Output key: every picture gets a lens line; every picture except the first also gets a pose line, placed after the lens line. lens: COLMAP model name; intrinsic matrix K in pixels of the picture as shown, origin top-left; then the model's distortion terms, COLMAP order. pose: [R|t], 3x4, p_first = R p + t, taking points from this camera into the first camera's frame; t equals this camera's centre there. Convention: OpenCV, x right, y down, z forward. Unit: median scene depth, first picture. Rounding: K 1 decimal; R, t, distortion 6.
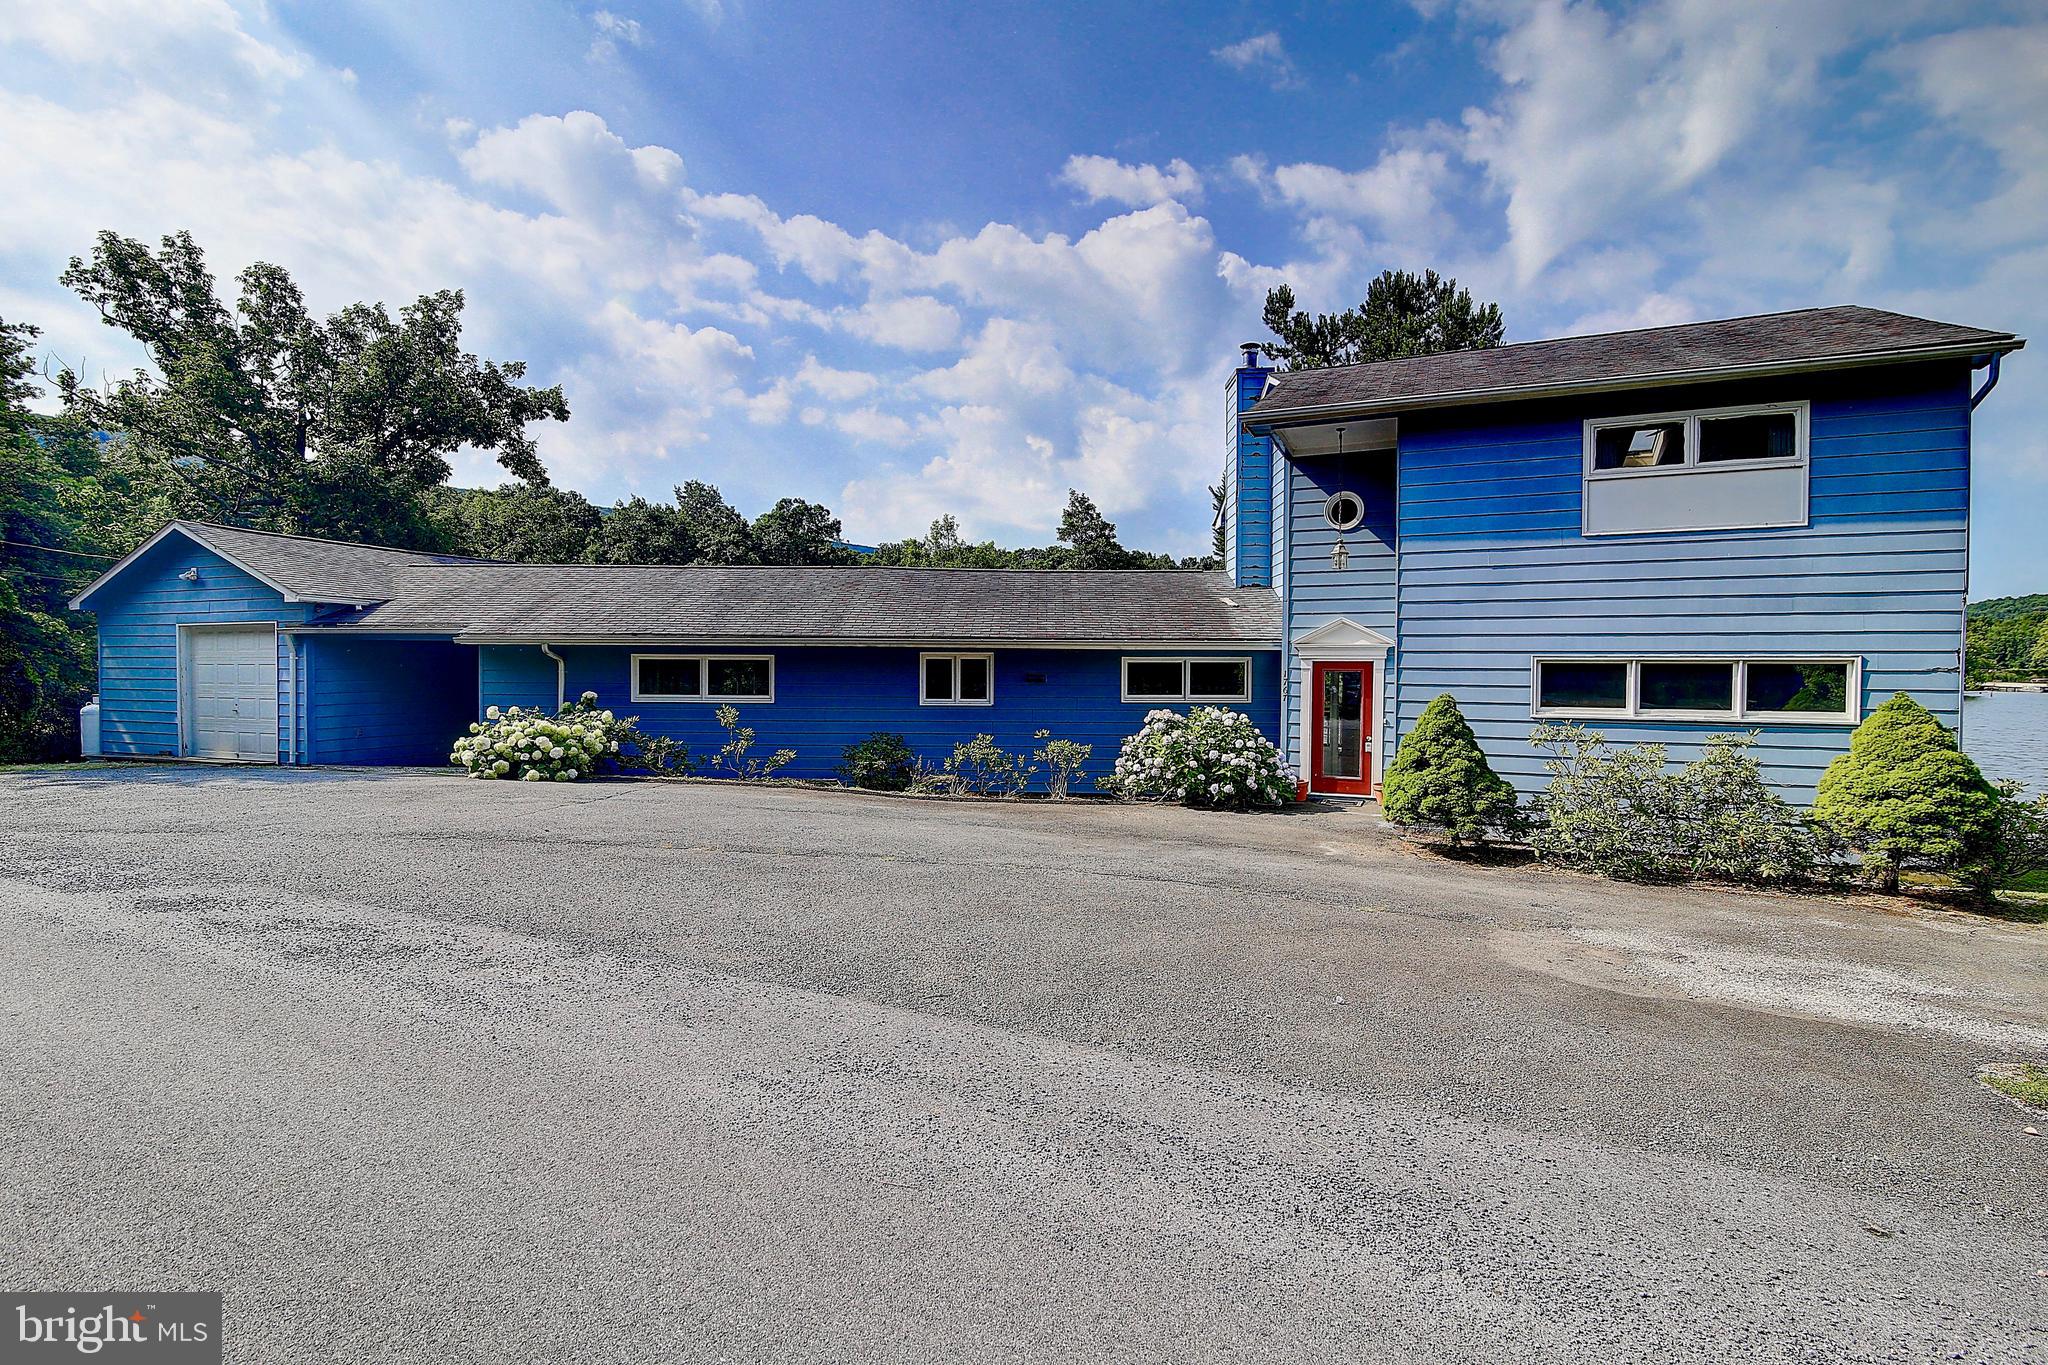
lens RADIAL K [[983.2, 0, 1022.4], [0, 983.2, 695.2], [0, 0, 1]] dist [-0.028516, 0.000048]
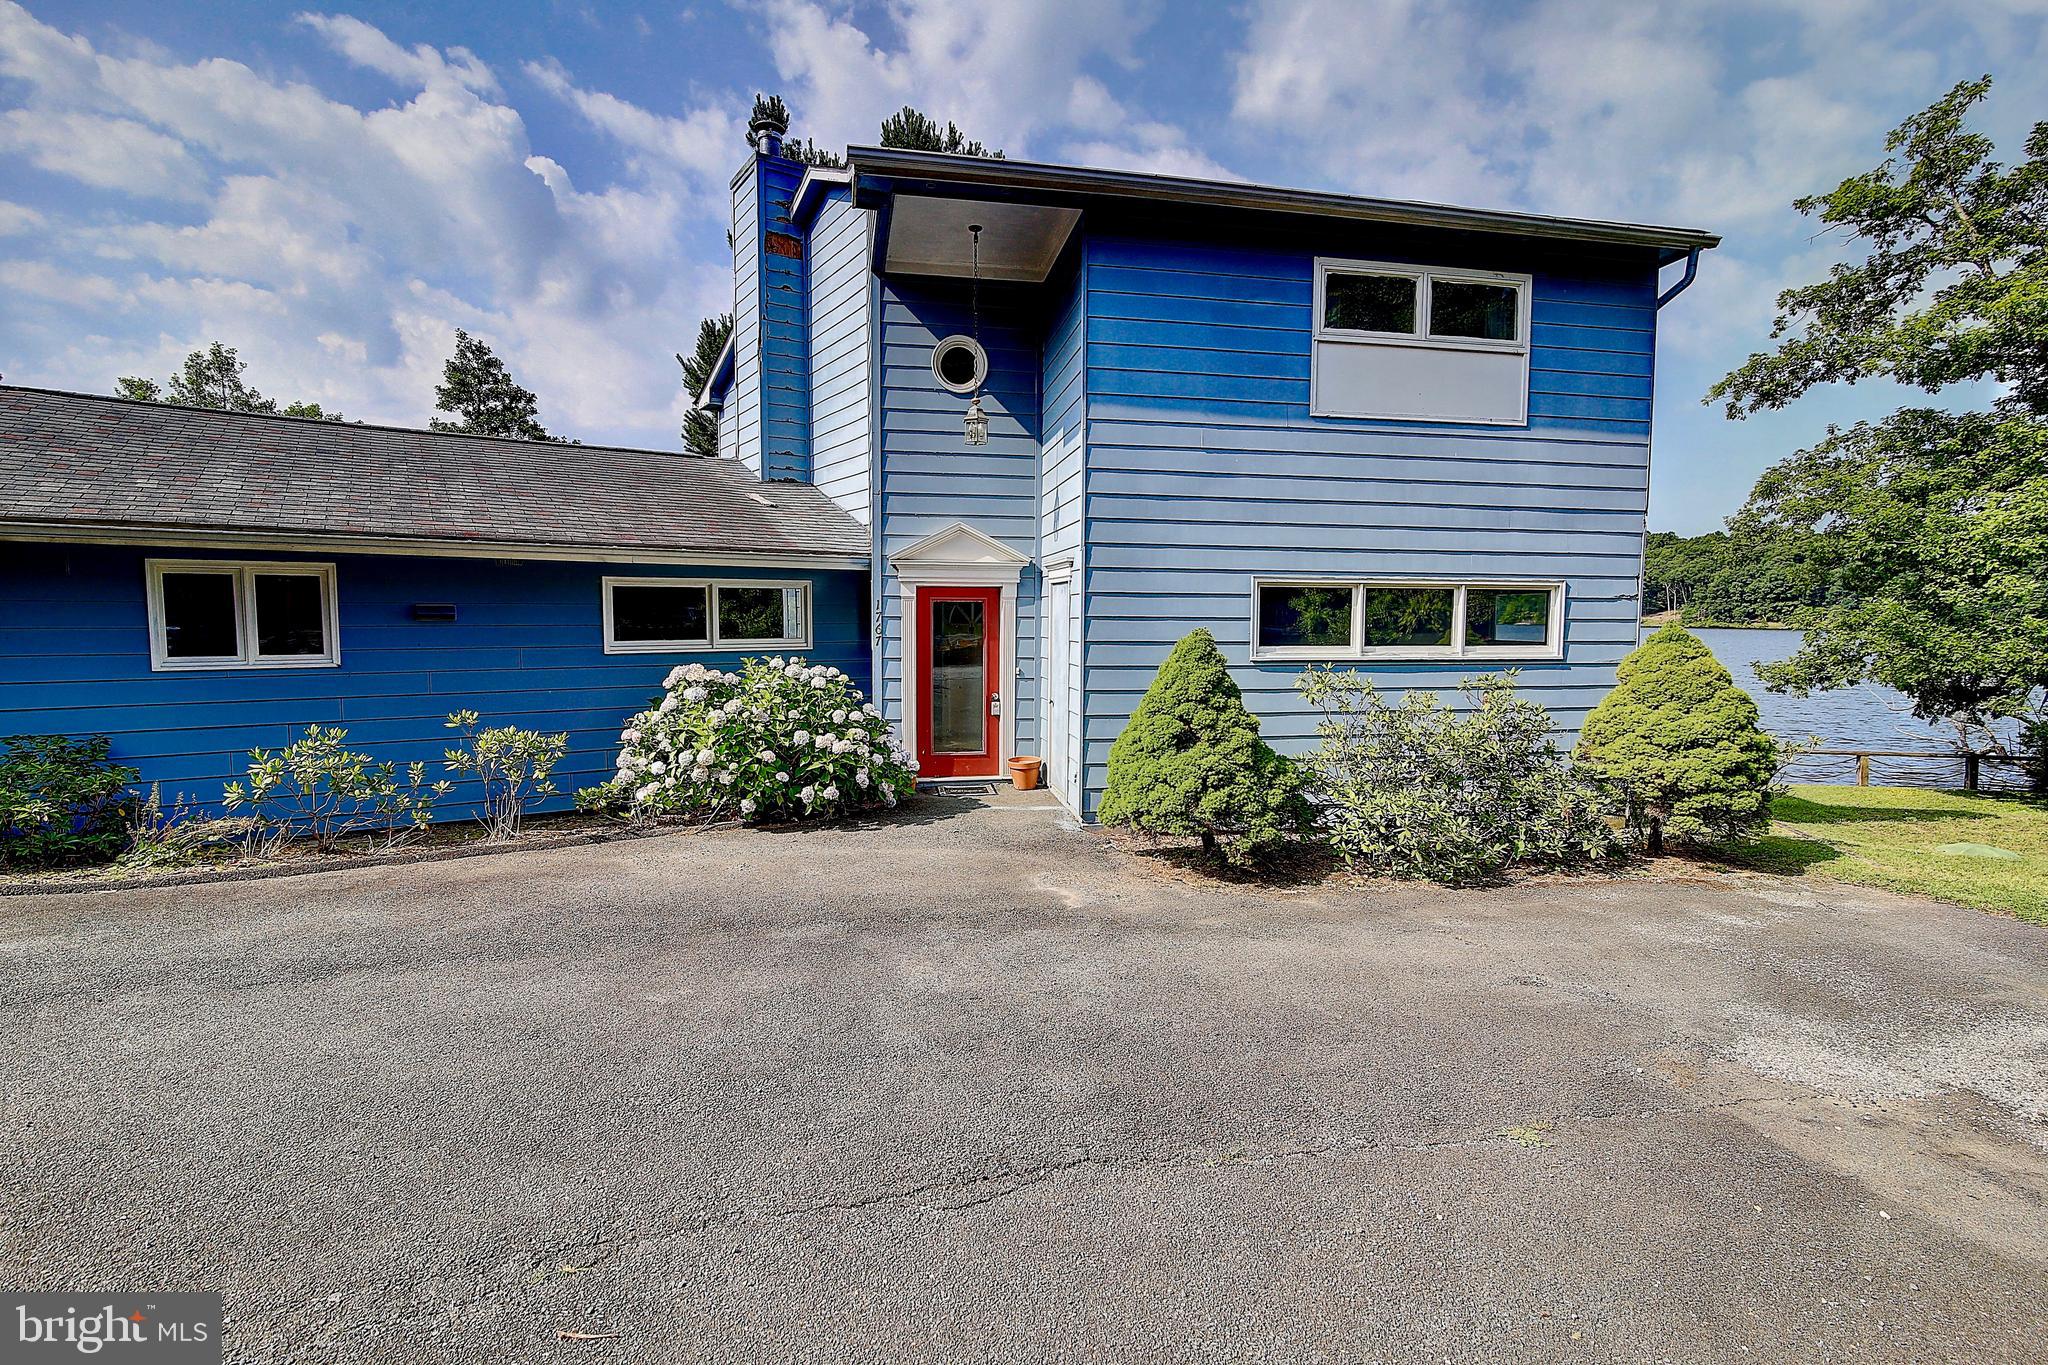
lens RADIAL K [[939.0, 0, 1025.7], [0, 939.0, 690.3], [0, 0, 1]] dist [-0.018597, 0.002156]
pose [[0.814101, -0.047861, 0.578748, -0.022917], [0.016941, 0.998131, 0.058712, 0.000502], [-0.580477, -0.037993, 0.813390, 0.448049]]
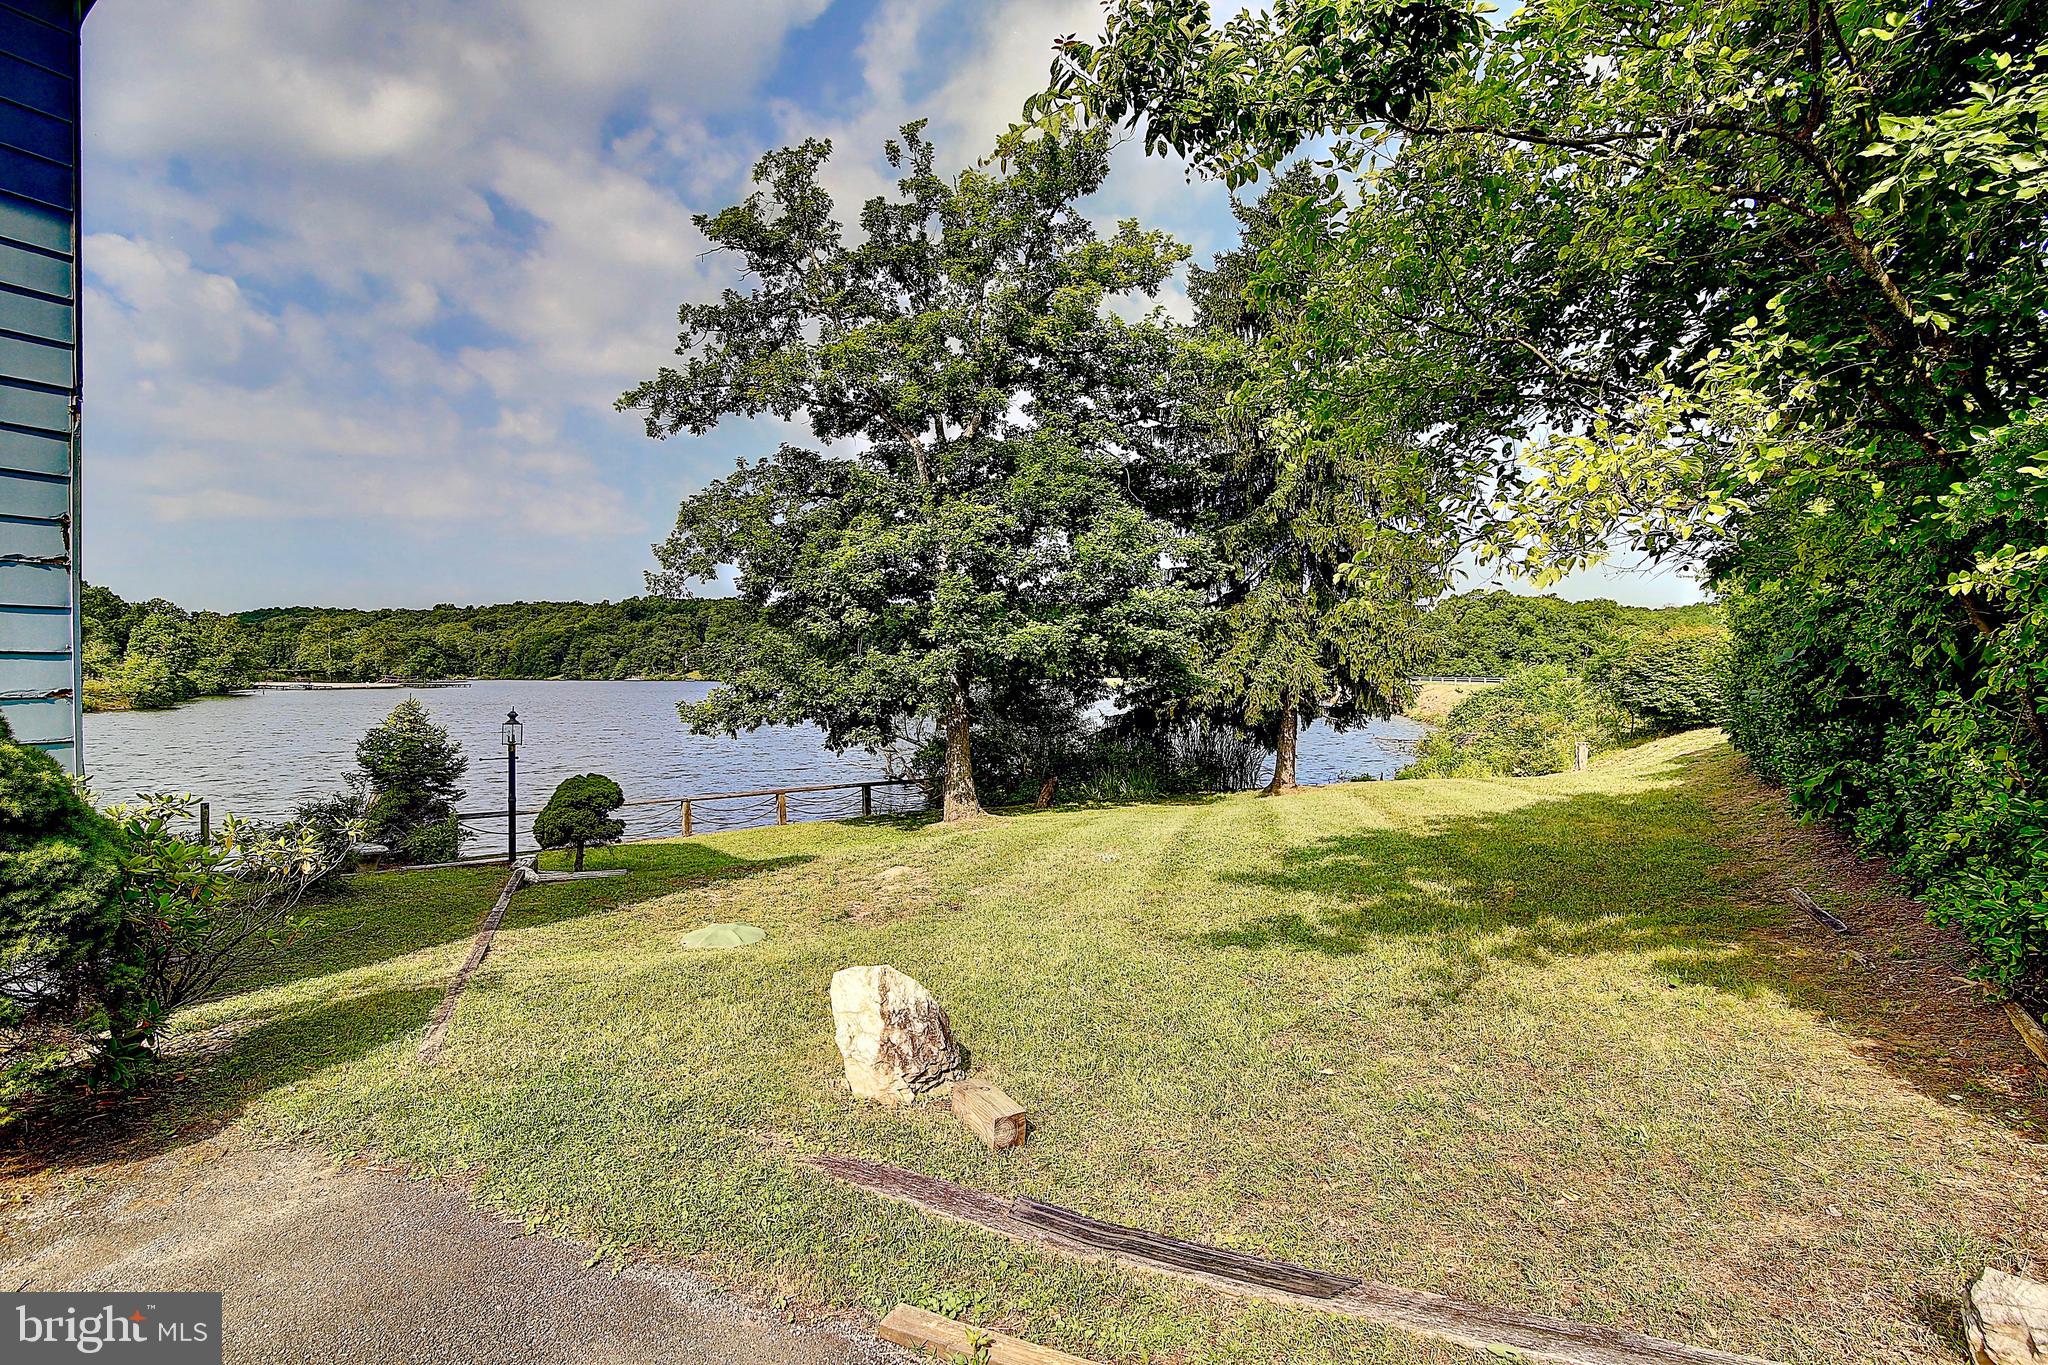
lens RADIAL K [[939.0, 0, 1025.7], [0, 939.0, 690.3], [0, 0, 1]] dist [-0.018597, 0.002156]
pose [[0.078875, -0.022559, 0.996629, 0.416209], [0.013951, 0.999671, 0.021524, 0.024266], [-0.996787, 0.012206, 0.079164, 0.366395]]
